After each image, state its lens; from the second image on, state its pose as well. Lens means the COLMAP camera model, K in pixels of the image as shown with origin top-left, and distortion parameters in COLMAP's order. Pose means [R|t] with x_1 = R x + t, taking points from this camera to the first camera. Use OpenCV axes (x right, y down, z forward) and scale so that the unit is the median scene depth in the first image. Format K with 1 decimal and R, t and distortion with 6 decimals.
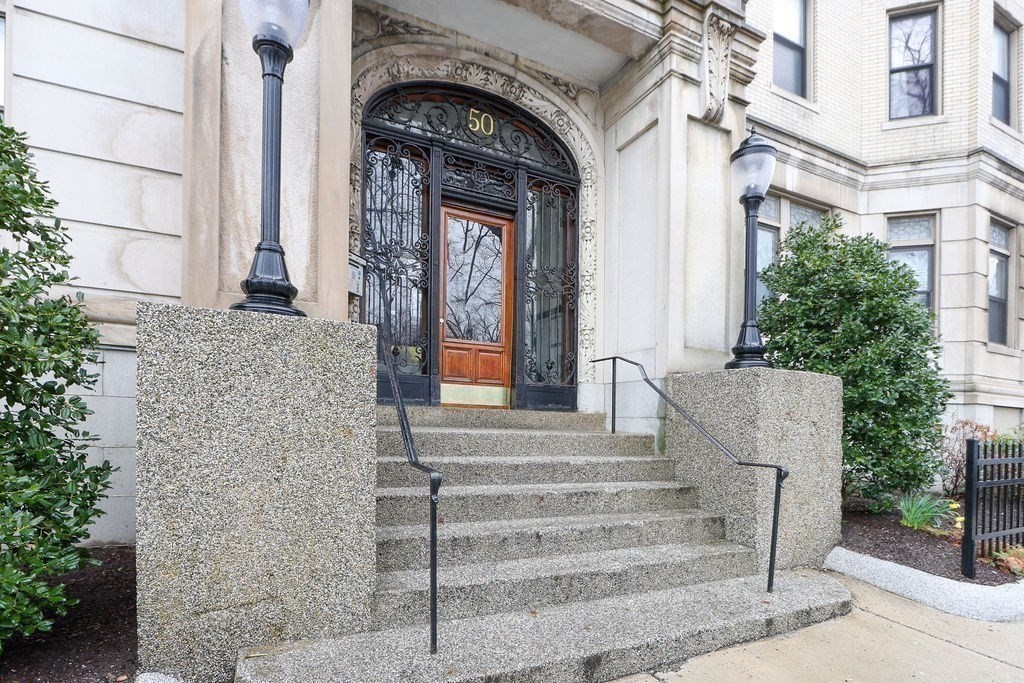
lens RADIAL K [[490.5, 0, 486.2], [0, 490.5, 449.9], [0, 0, 1]] dist [-0.009131, 0.000162]
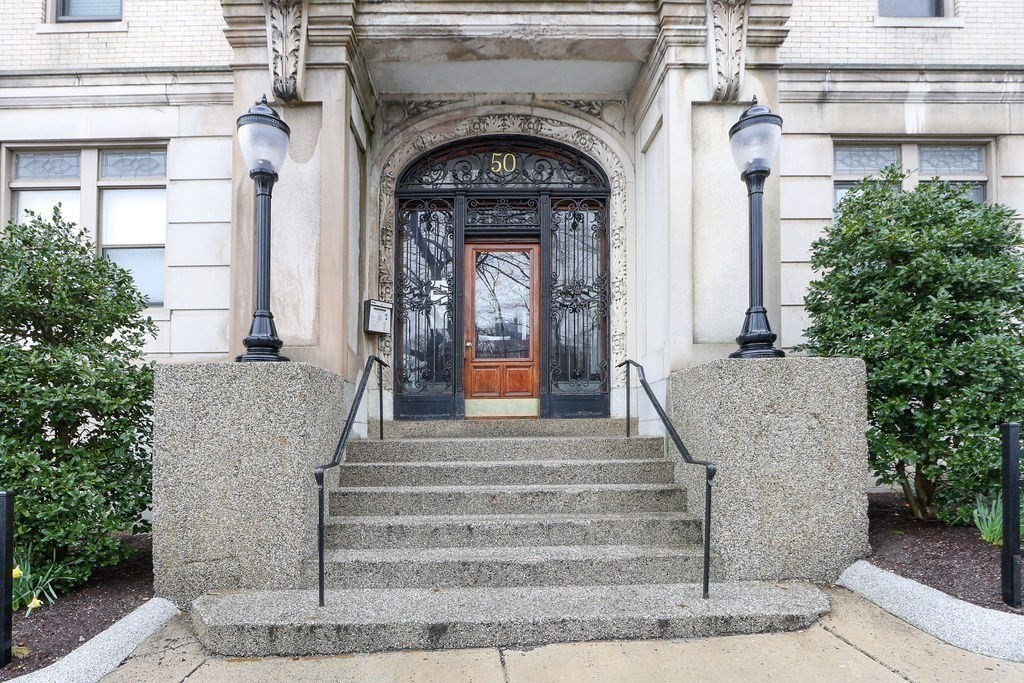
lens RADIAL K [[490.5, 0, 486.2], [0, 490.5, 449.9], [0, 0, 1]] dist [-0.009131, 0.000162]
pose [[0.919725, -0.030406, -0.391384, 0.401320], [0.017010, 0.999146, -0.037648, 0.025582], [0.392195, 0.027969, 0.919457, -0.021950]]
